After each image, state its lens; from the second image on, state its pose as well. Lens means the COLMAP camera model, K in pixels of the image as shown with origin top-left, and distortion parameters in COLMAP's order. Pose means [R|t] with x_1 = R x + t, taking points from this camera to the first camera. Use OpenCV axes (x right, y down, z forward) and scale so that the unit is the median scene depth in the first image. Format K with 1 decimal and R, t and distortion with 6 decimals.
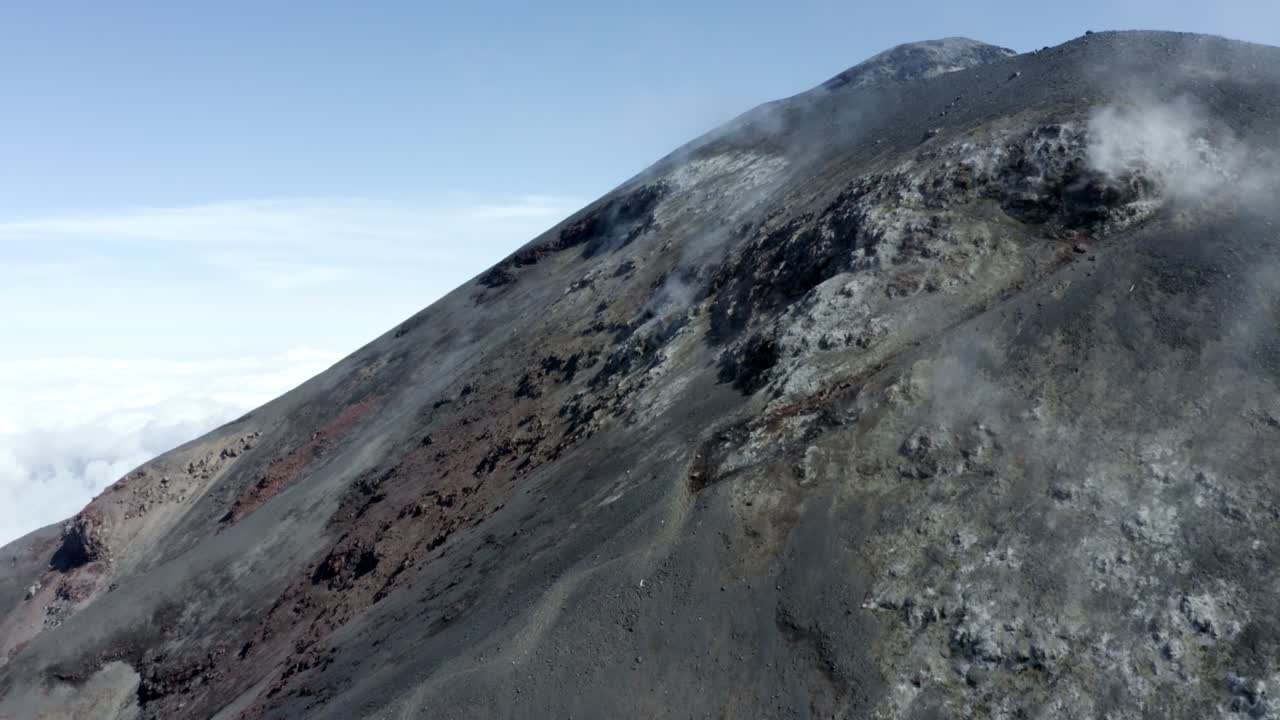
lens RADIAL K [[994.5, 0, 640.0], [0, 994.5, 360.0], [0, 0, 1]] dist [-0.171187, 0.002676]
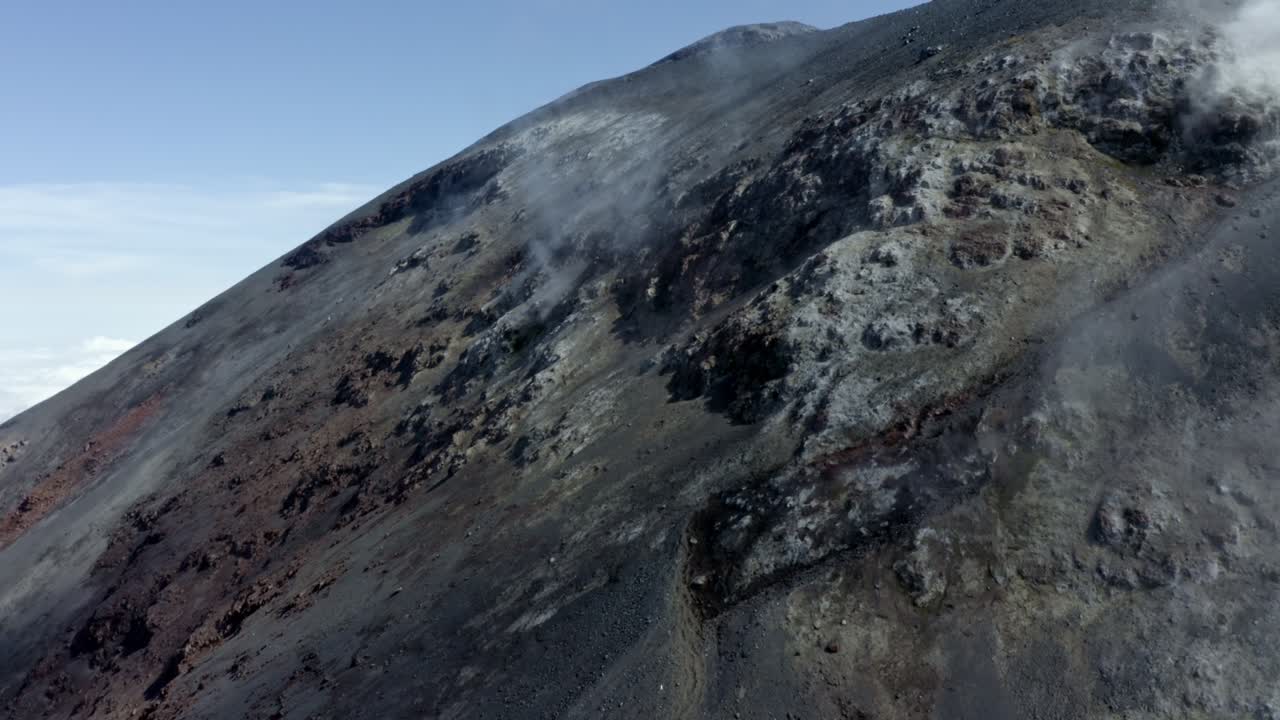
lens RADIAL K [[994.5, 0, 640.0], [0, 994.5, 360.0], [0, 0, 1]] dist [-0.171187, 0.002676]
pose [[0.981961, -0.003509, 0.189053, -0.058145], [0.001635, 0.999948, 0.010069, -0.008398], [-0.189079, -0.009578, 0.981915, 0.351363]]
